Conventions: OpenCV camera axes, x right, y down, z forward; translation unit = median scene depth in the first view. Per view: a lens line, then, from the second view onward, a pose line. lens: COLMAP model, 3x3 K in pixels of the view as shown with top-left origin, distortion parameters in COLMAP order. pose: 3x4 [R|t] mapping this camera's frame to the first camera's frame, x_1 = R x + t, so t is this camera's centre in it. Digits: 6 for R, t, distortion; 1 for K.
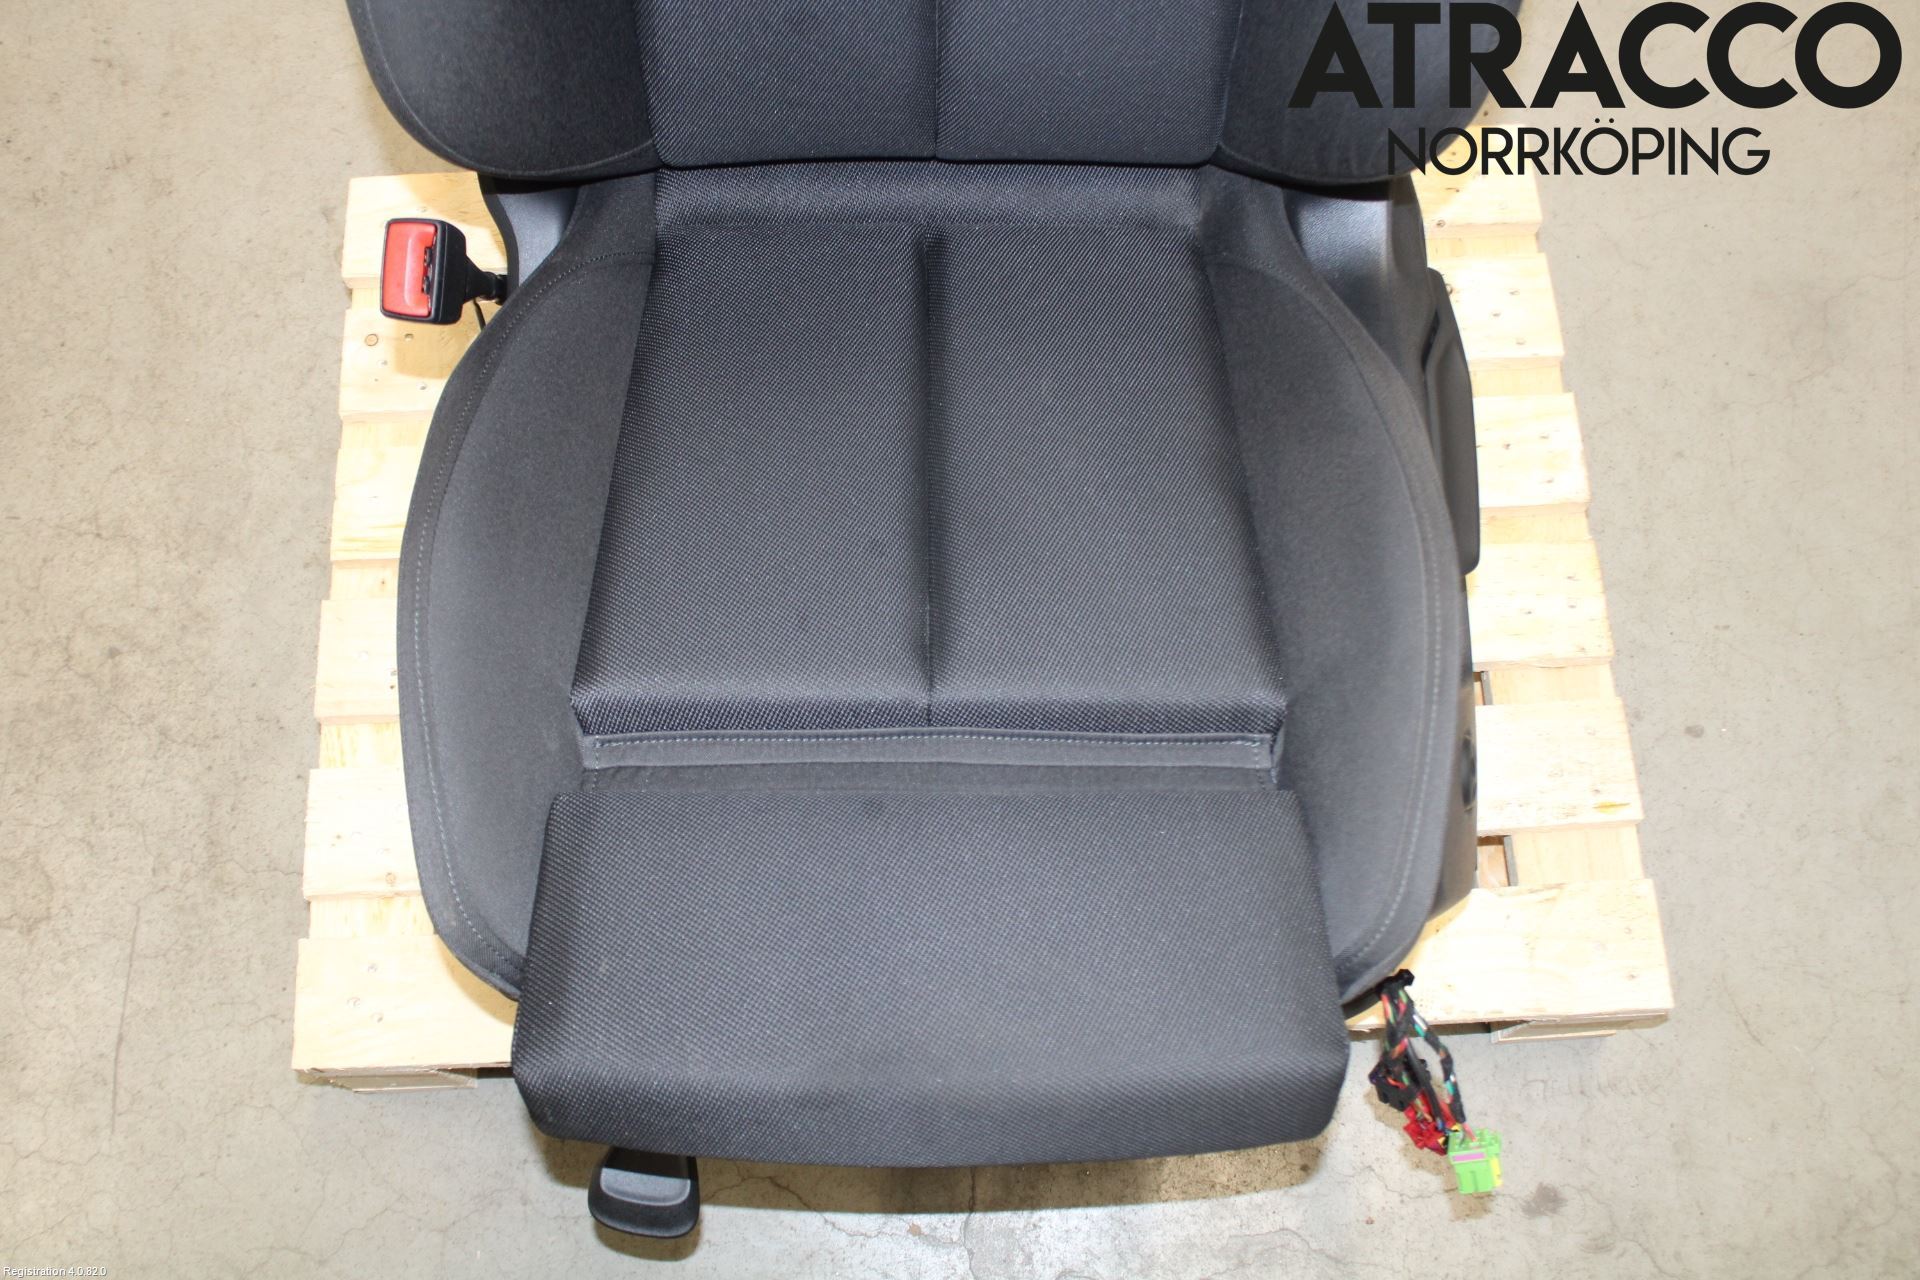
lens RADIAL K [[1889.7, 0, 958.5], [0, 1889.7, 643.4], [0, 0, 1]] dist [-0.075123, 0.000000]
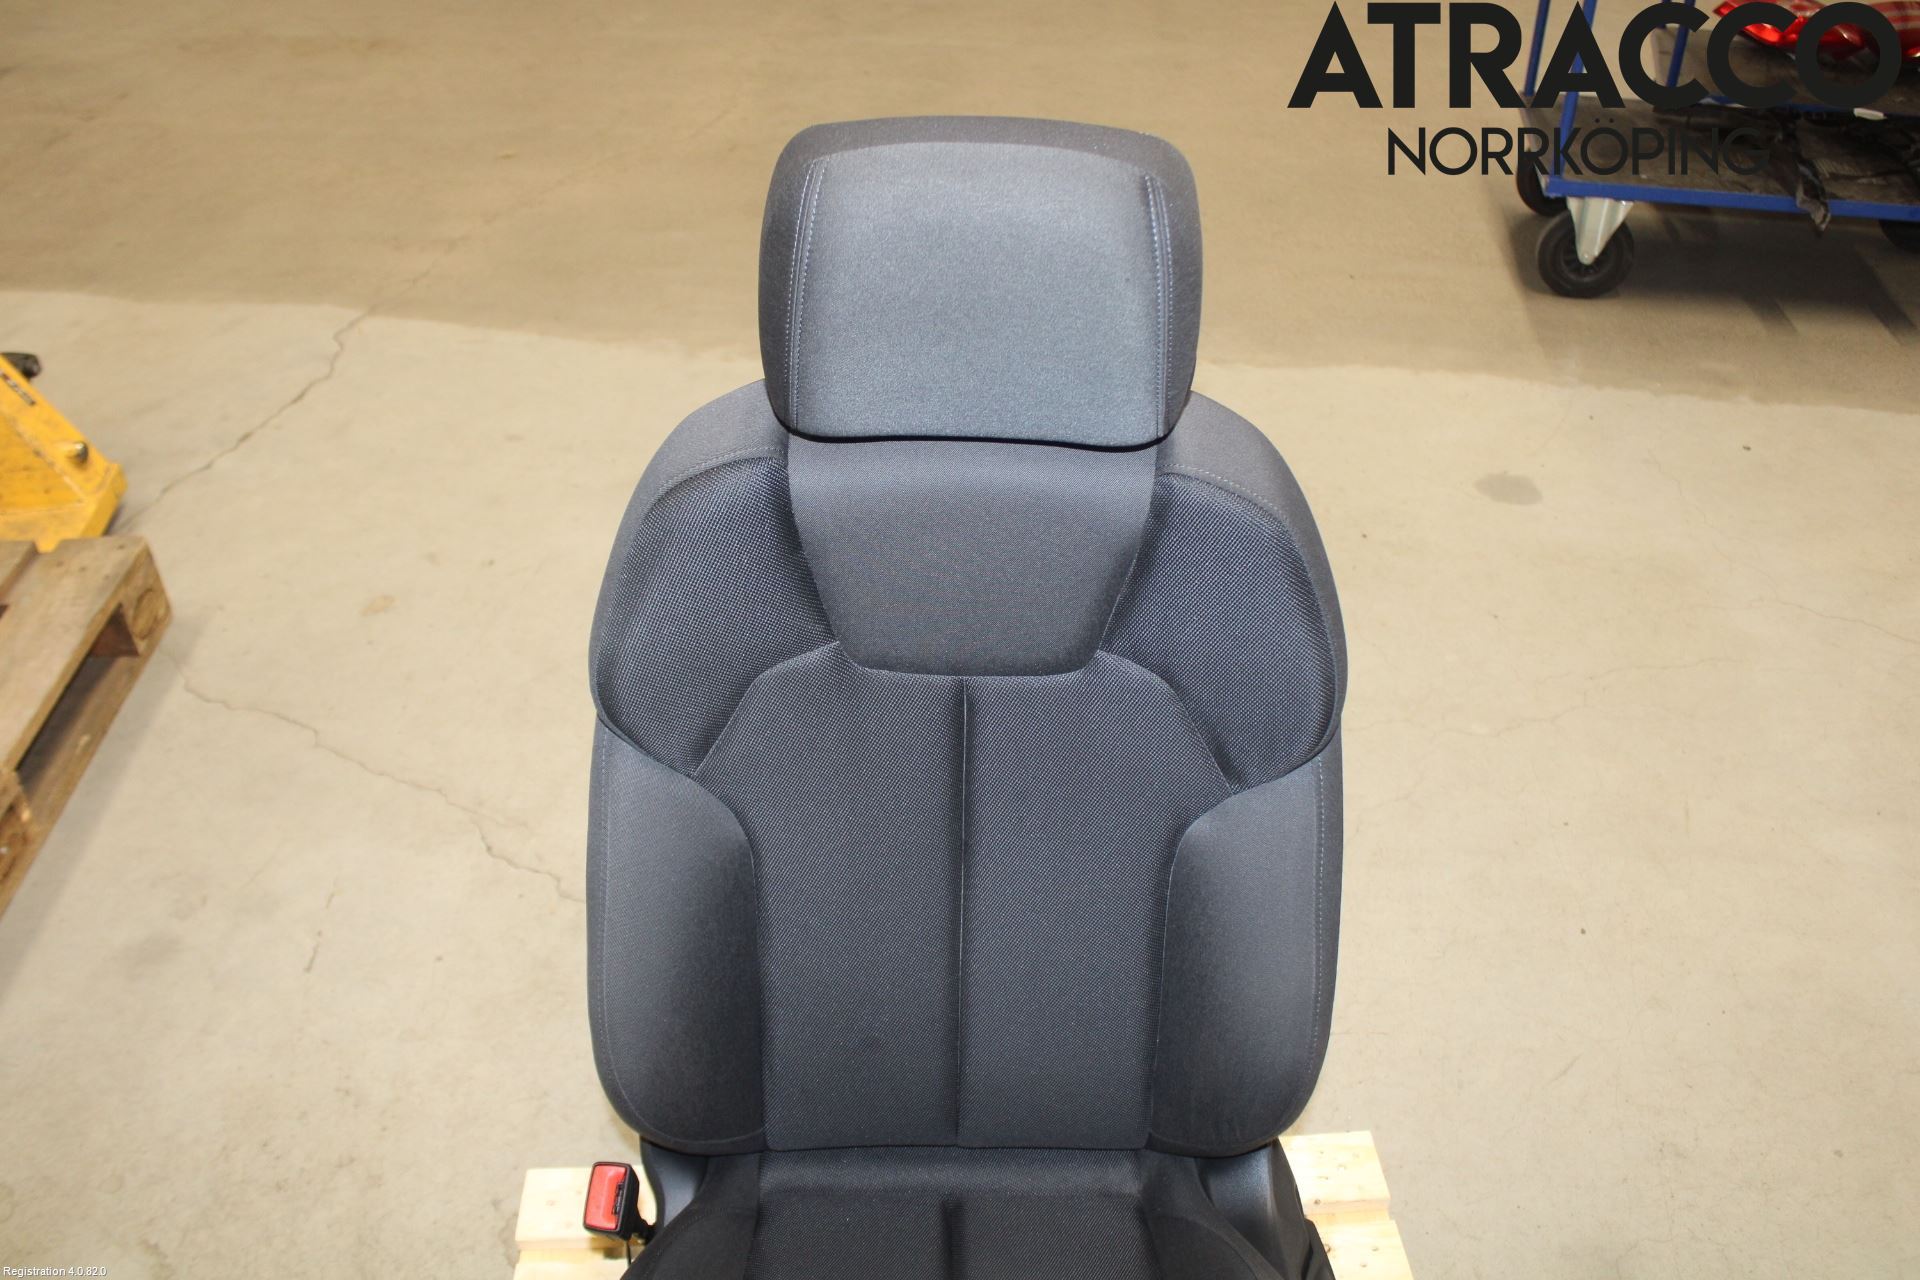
lens RADIAL K [[1739.2, 0, 959.2], [0, 1739.2, 640.3], [0, 0, 1]] dist [-0.022210, -0.003777]
pose [[0.999911, 0.004652, 0.012502, -0.027882], [0.003408, 0.817035, -0.576578, 0.192575], [-0.012896, 0.576570, 0.816946, -0.312303]]
